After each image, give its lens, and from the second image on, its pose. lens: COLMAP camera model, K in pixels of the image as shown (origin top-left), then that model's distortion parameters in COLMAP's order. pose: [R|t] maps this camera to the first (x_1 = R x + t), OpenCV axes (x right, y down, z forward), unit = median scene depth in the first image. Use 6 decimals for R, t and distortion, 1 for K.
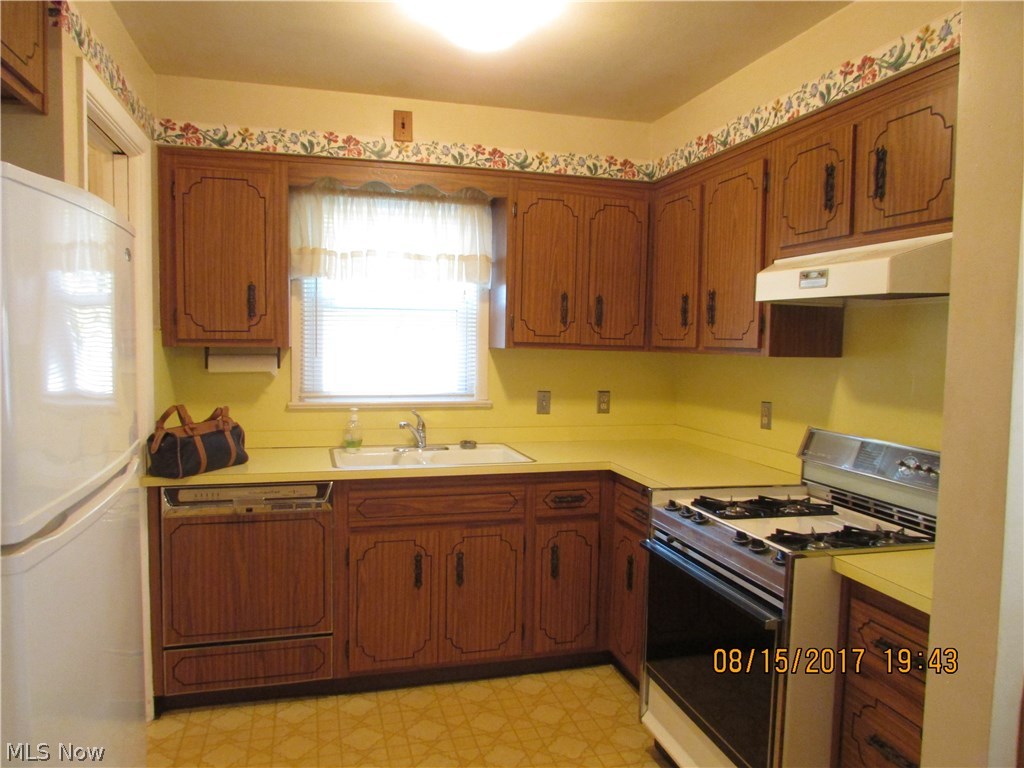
lens RADIAL K [[727.5, 0, 516.5], [0, 727.5, 380.2], [0, 0, 1]] dist [-0.031126, 0.010239]
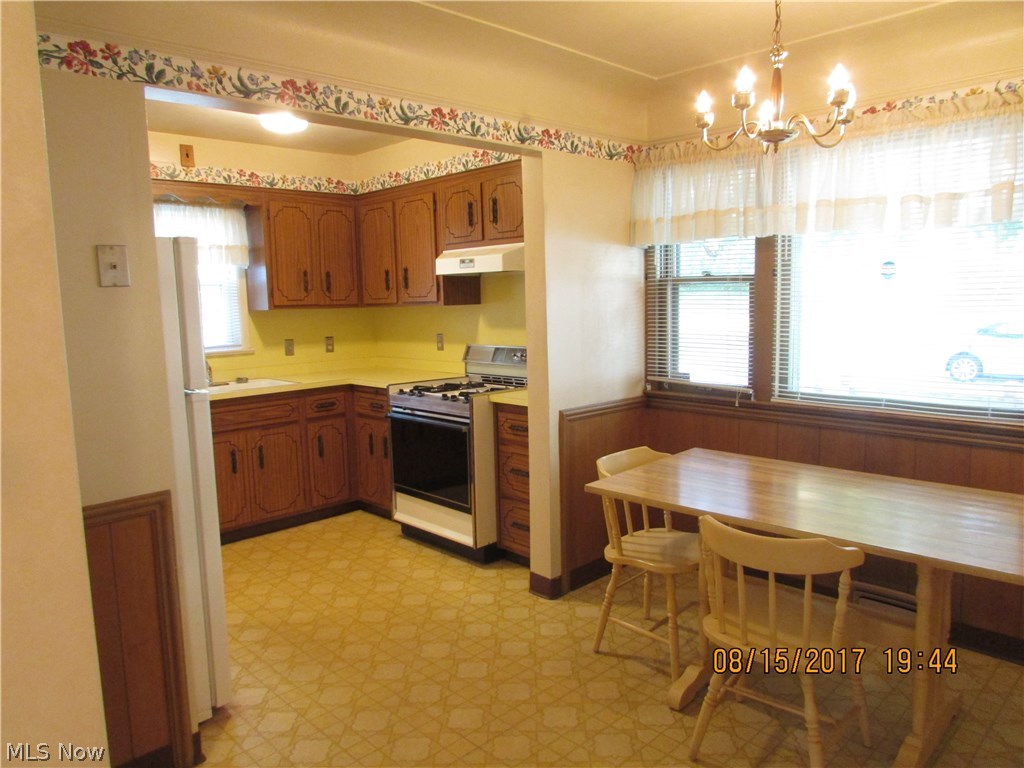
lens RADIAL K [[727.5, 0, 516.5], [0, 727.5, 380.2], [0, 0, 1]] dist [-0.031126, 0.010239]
pose [[0.877639, -0.095811, 0.469648, -0.297870], [0.070536, 0.994967, 0.071166, 0.030172], [-0.474103, -0.029331, 0.879981, -0.559984]]
